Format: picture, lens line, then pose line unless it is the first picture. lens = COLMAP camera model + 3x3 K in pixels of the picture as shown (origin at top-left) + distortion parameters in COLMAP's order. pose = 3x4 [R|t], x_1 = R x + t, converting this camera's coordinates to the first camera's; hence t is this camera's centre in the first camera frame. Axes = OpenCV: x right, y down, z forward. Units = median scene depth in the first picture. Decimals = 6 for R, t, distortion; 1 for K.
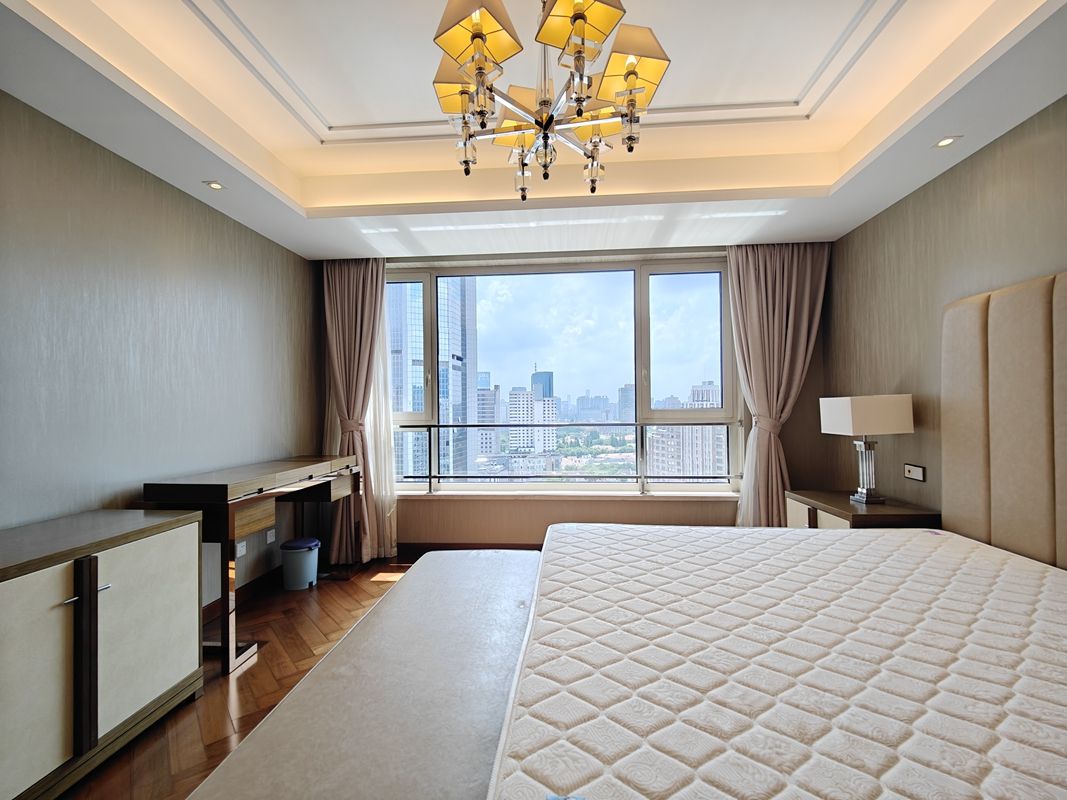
lens RADIAL K [[464.5, 0, 540.5], [0, 464.5, 397.7], [0, 0, 1]] dist [-0.009275, -0.000803]
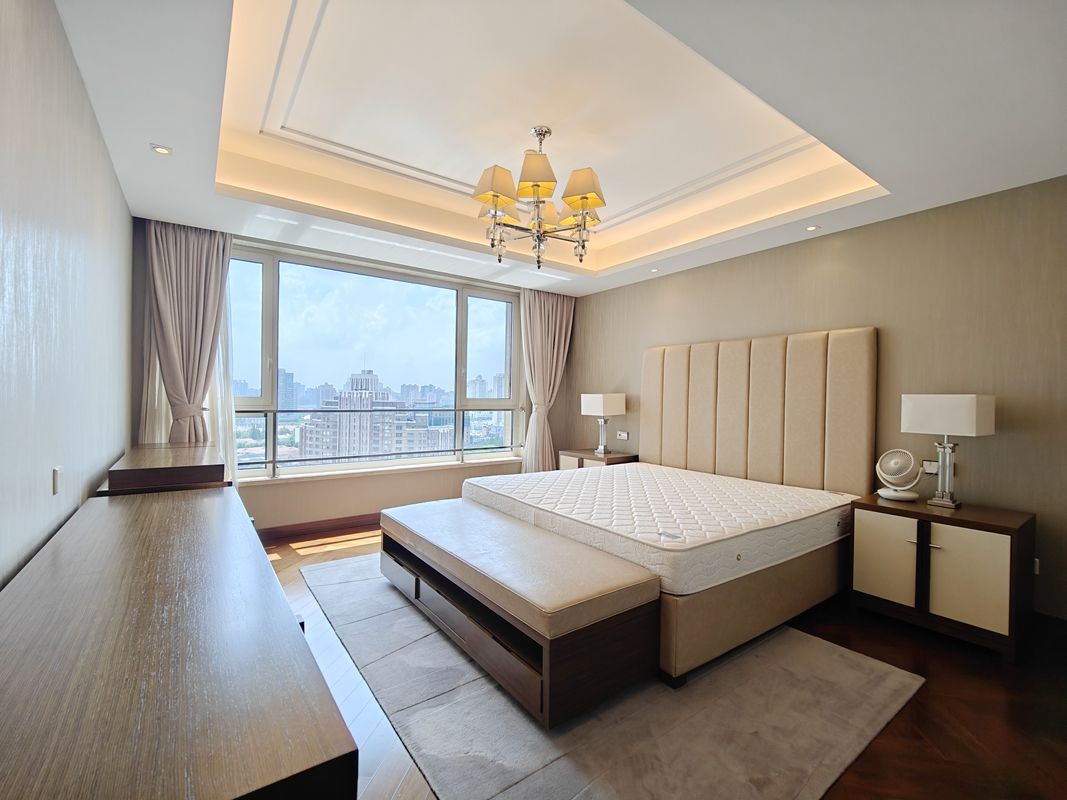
lens RADIAL K [[464.5, 0, 540.5], [0, 464.5, 397.7], [0, 0, 1]] dist [-0.009275, -0.000803]
pose [[0.753493, 0.020241, 0.657144, -0.515693], [-0.035911, 0.999301, 0.010396, 0.001250], [-0.656475, -0.031432, 0.753693, -0.146215]]
